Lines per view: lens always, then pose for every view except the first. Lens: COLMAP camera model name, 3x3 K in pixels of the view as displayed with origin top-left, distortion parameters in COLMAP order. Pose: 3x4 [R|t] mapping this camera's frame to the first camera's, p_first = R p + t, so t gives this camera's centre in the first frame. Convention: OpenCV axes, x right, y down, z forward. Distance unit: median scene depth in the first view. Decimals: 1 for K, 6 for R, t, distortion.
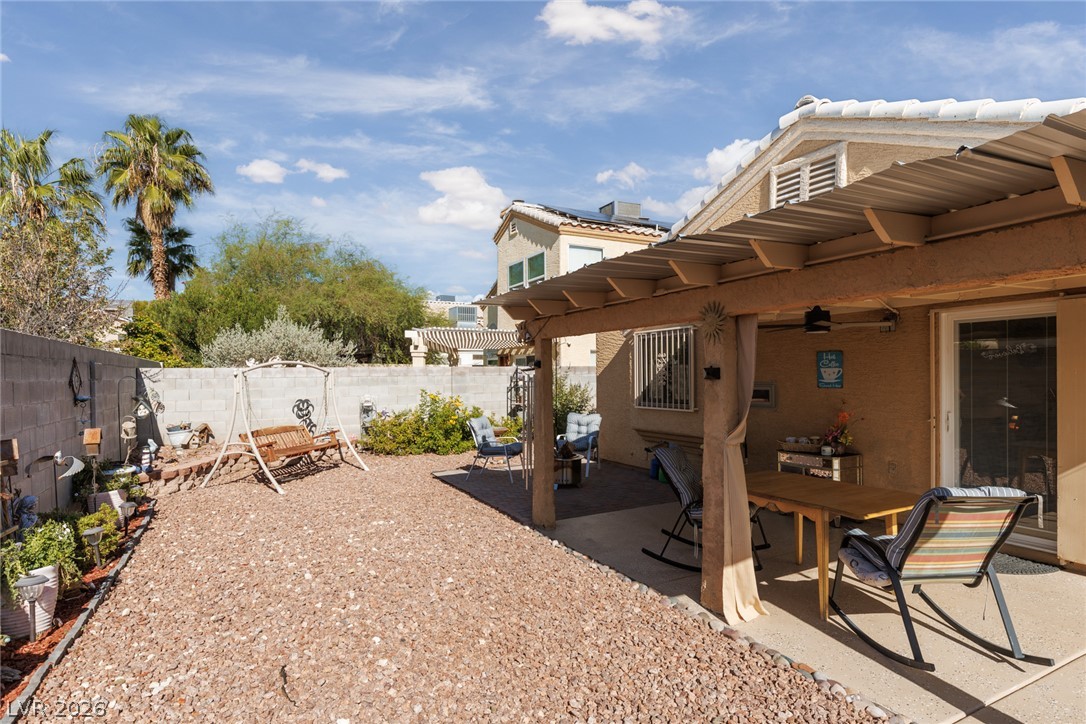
lens RADIAL K [[586.0, 0, 517.8], [0, 586.0, 386.7], [0, 0, 1]] dist [0.002023, 0.000153]
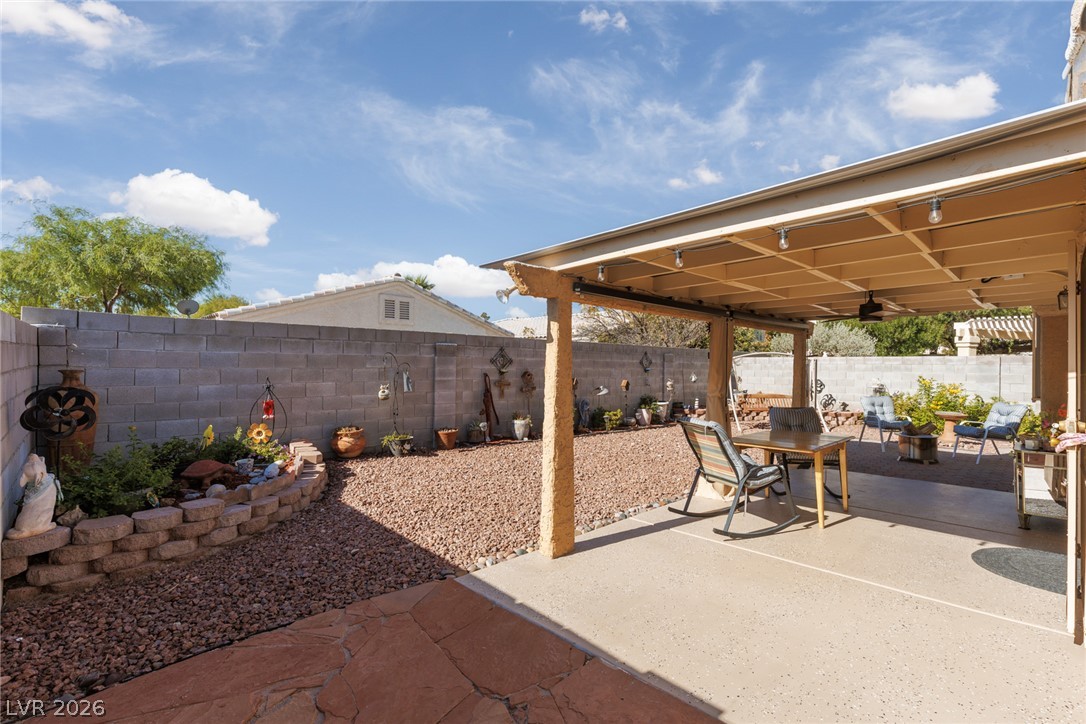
lens RADIAL K [[481.0, 0, 549.1], [0, 481.0, 359.7], [0, 0, 1]] dist [0.000269, -0.000134]
pose [[0.297449, 0.002781, -0.954734, 0.538681], [-0.035356, 0.999342, -0.008104, 0.006314], [0.954083, 0.036166, 0.297351, 0.039338]]
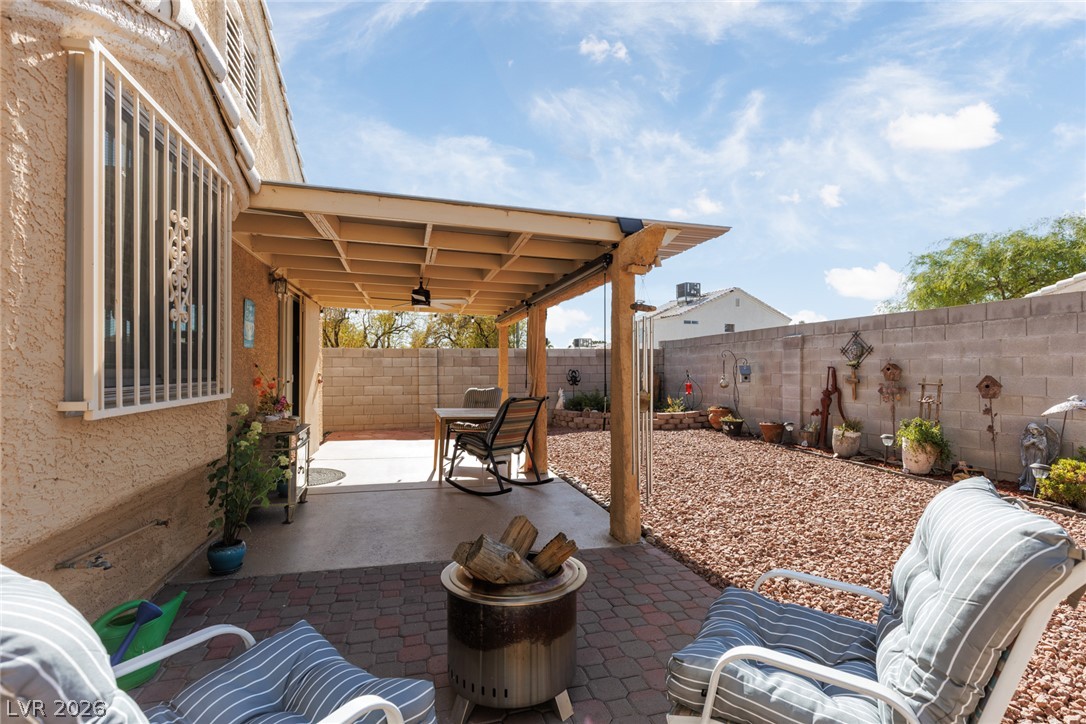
lens RADIAL K [[508.0, 0, 550.8], [0, 508.0, 367.1], [0, 0, 1]] dist [-0.003365, -0.000480]
pose [[-0.984110, 0.009672, 0.177296, 0.012509], [0.011918, 0.999862, 0.011605, 0.013881], [-0.177160, 0.013533, -0.984089, 0.889563]]
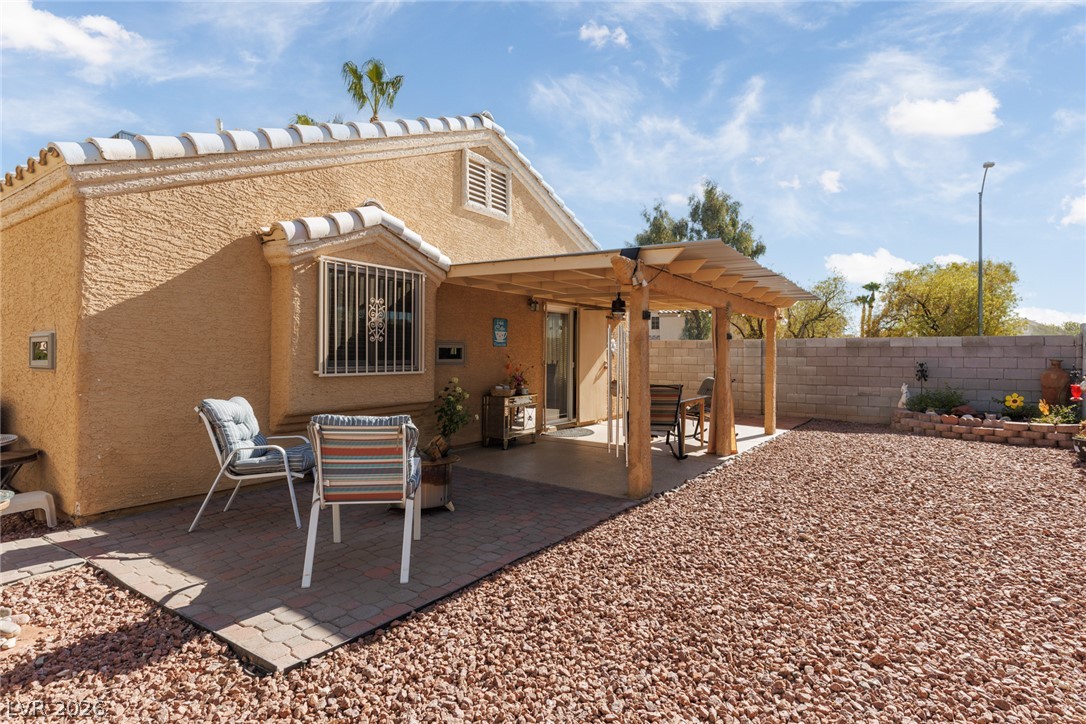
lens RADIAL K [[536.4, 0, 585.8], [0, 536.4, 350.3], [0, 0, 1]] dist [-0.002520, -0.000413]
pose [[-0.521281, 0.009193, 0.853335, -0.338836], [0.009823, 0.999940, -0.004771, 0.010327], [-0.853328, 0.005895, -0.521341, 0.823993]]
